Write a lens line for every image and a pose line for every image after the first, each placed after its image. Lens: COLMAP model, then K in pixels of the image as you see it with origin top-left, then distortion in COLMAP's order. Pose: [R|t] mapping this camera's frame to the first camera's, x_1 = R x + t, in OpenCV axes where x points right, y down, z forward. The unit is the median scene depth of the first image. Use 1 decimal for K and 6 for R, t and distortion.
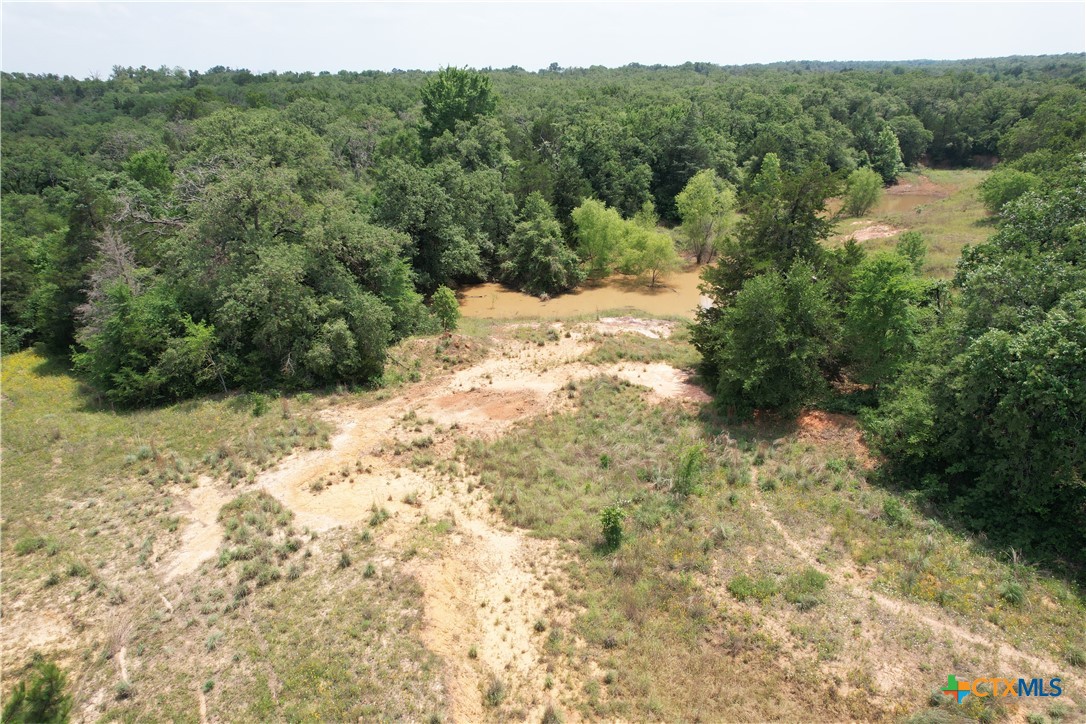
lens RADIAL K [[709.5, 0, 544.8], [0, 709.5, 357.7], [0, 0, 1]] dist [-0.026397, 0.036536]
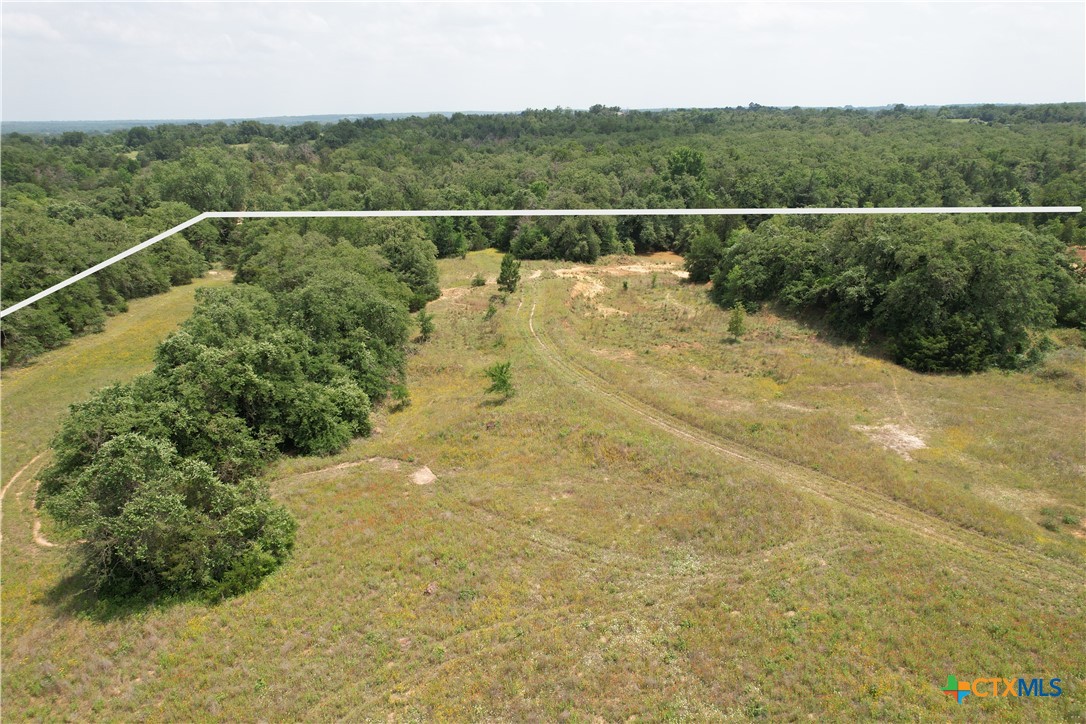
lens RADIAL K [[709.5, 0, 542.3], [0, 709.5, 362.5], [0, 0, 1]] dist [-0.026397, 0.036536]
pose [[0.883505, 0.168160, -0.437197, 1.022691], [-0.179060, 0.983700, 0.016511, 0.462547], [0.432847, 0.063697, 0.899214, -1.909347]]
